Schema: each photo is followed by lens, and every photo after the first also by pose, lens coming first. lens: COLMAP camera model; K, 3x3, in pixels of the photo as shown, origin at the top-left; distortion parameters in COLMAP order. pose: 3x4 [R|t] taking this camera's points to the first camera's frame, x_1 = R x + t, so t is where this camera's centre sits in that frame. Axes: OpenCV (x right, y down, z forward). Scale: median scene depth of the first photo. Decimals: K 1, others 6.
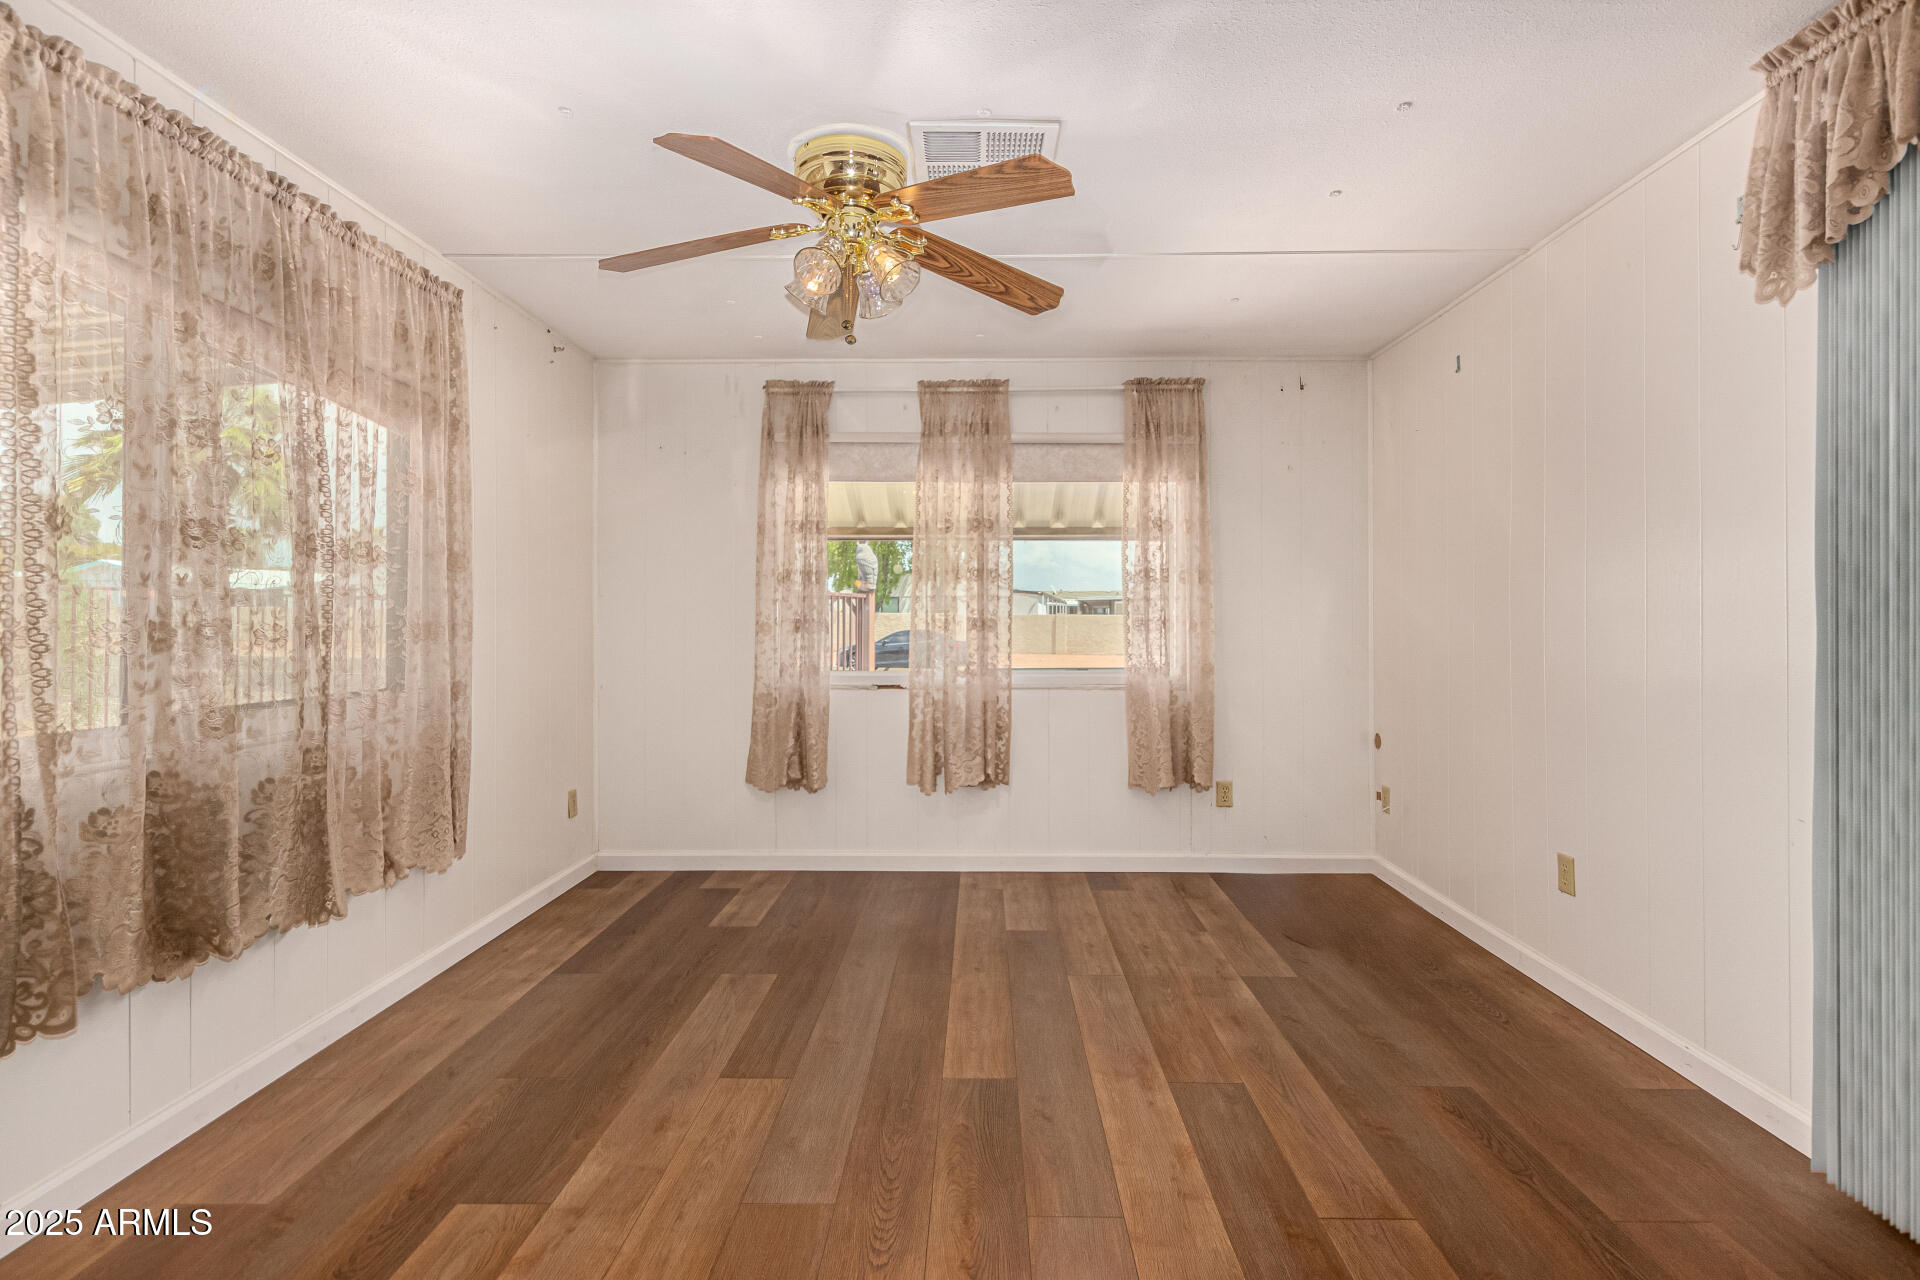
lens RADIAL K [[888.0, 0, 967.1], [0, 888.0, 616.9], [0, 0, 1]] dist [0.007612, -0.005830]
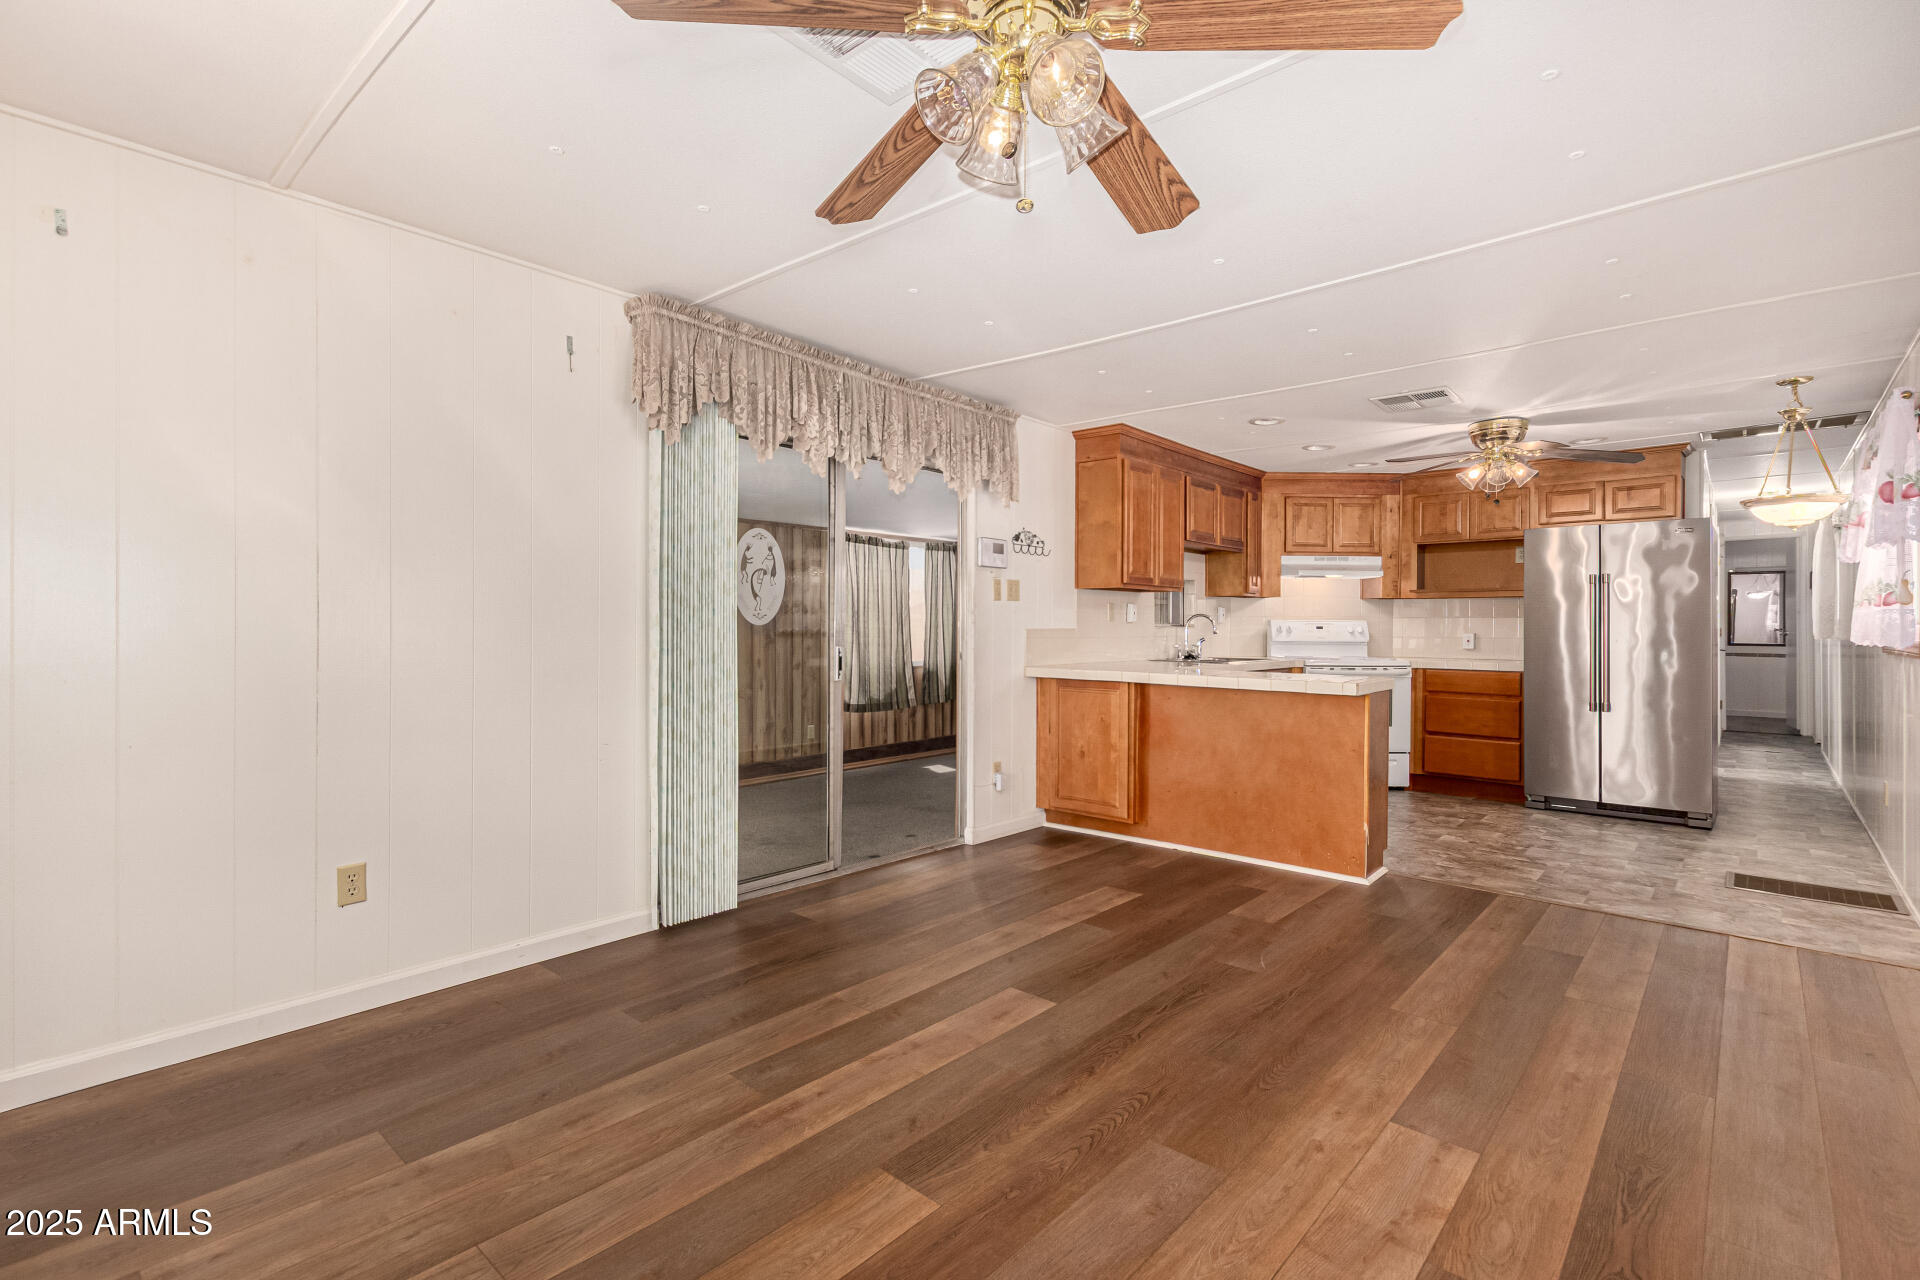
lens RADIAL K [[876.4, 0, 957.2], [0, 876.4, 633.9], [0, 0, 1]] dist [0.004376, -0.001312]
pose [[-0.755557, -0.011033, 0.654990, -0.424622], [-0.009498, 0.999938, 0.005887, 0.005167], [-0.655014, -0.001773, -0.755614, 1.235617]]
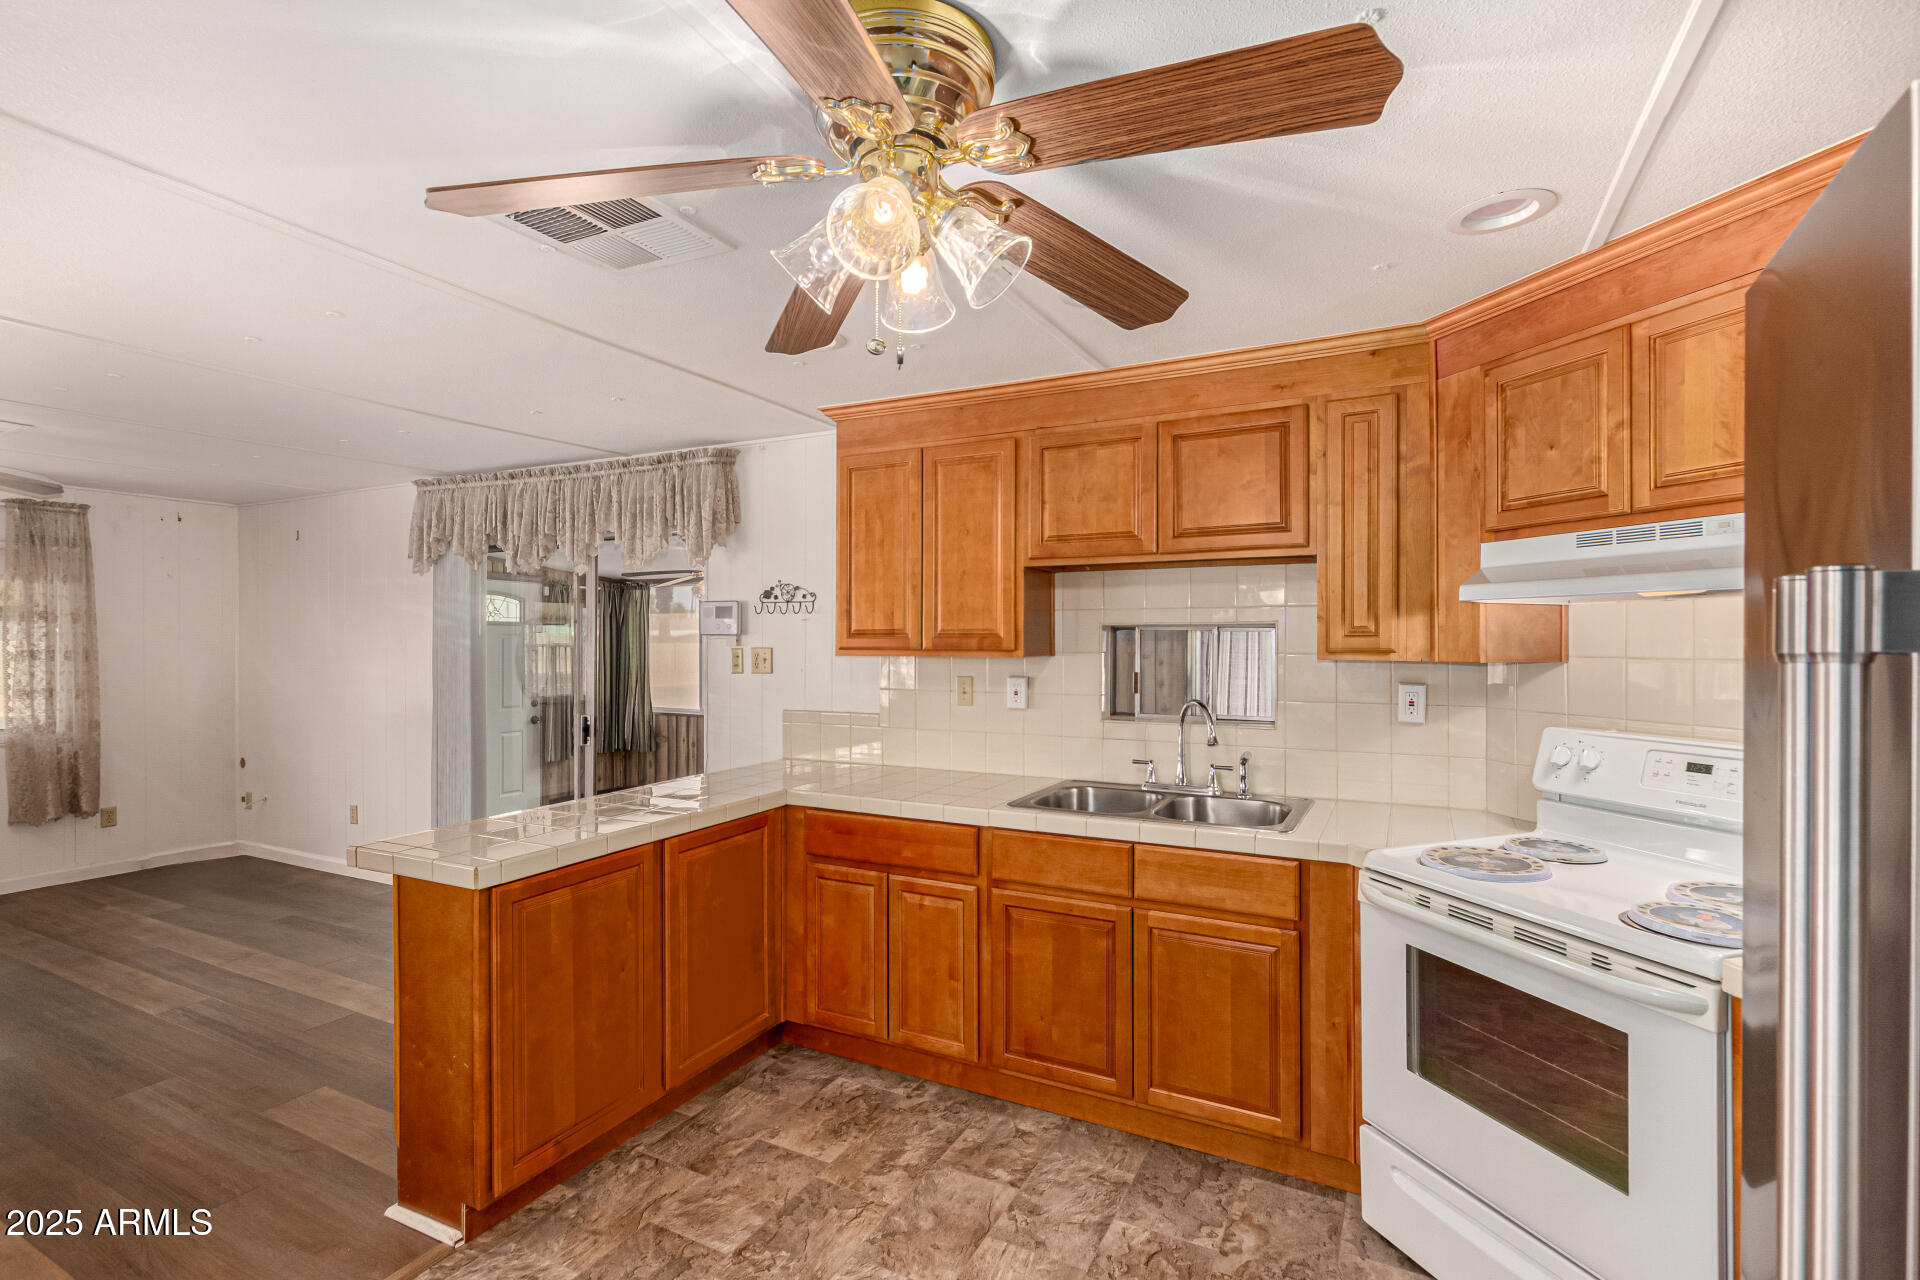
lens RADIAL K [[868.9, 0, 953.9], [0, 868.9, 643.3], [0, 0, 1]] dist [0.000455, -0.000731]
pose [[0.434372, -0.002505, 0.900730, -0.480057], [-0.005047, 0.999974, 0.005215, -0.107997], [-0.900719, -0.006811, 0.434348, -1.020813]]
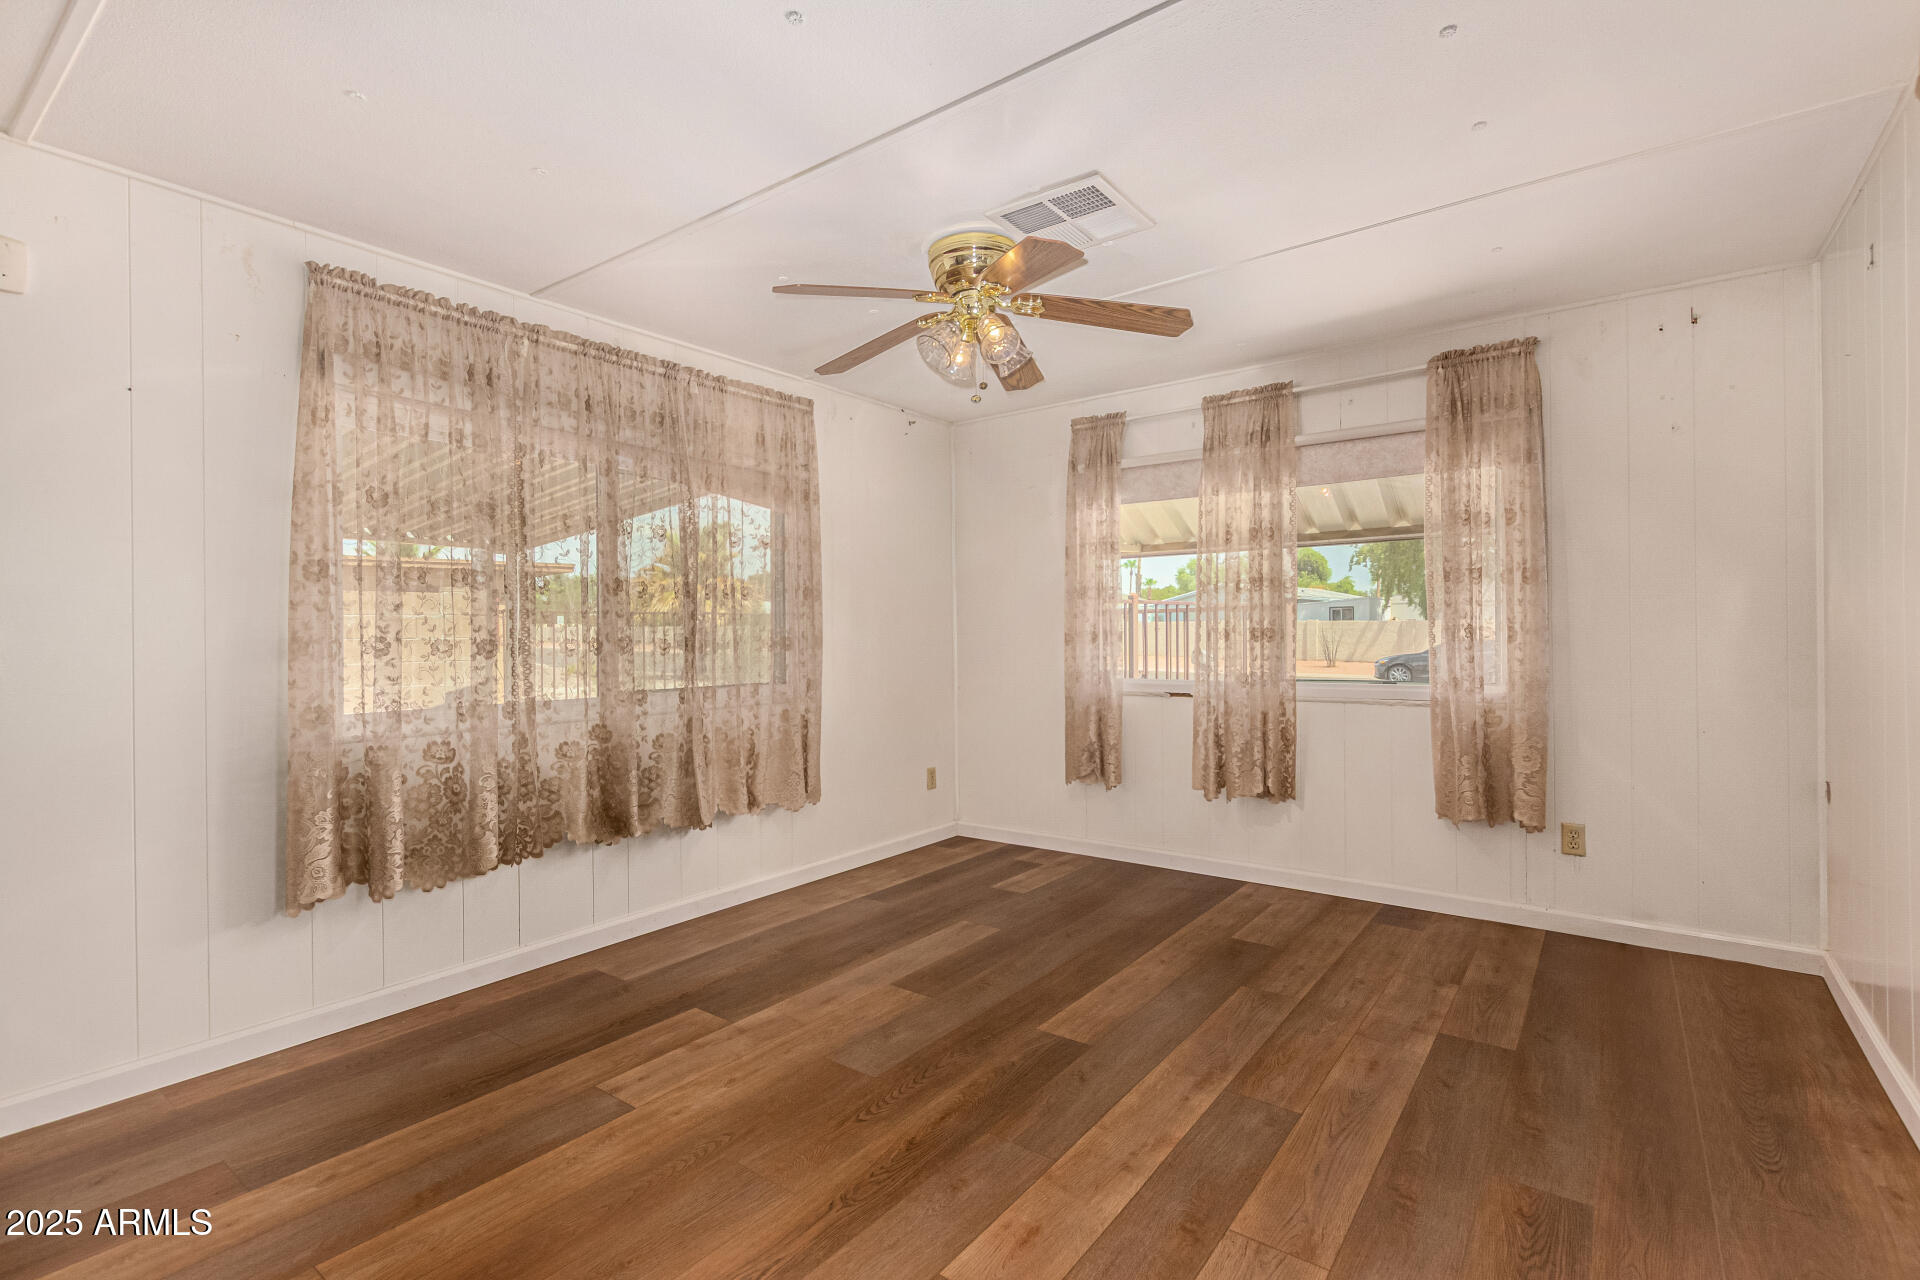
lens RADIAL K [[876.4, 0, 957.2], [0, 876.4, 633.9], [0, 0, 1]] dist [0.004376, -0.001312]
pose [[0.805983, -0.007902, -0.591886, 0.445353], [0.012814, 0.999909, 0.004099, -0.000905], [0.591800, -0.010889, 0.806011, 0.019266]]
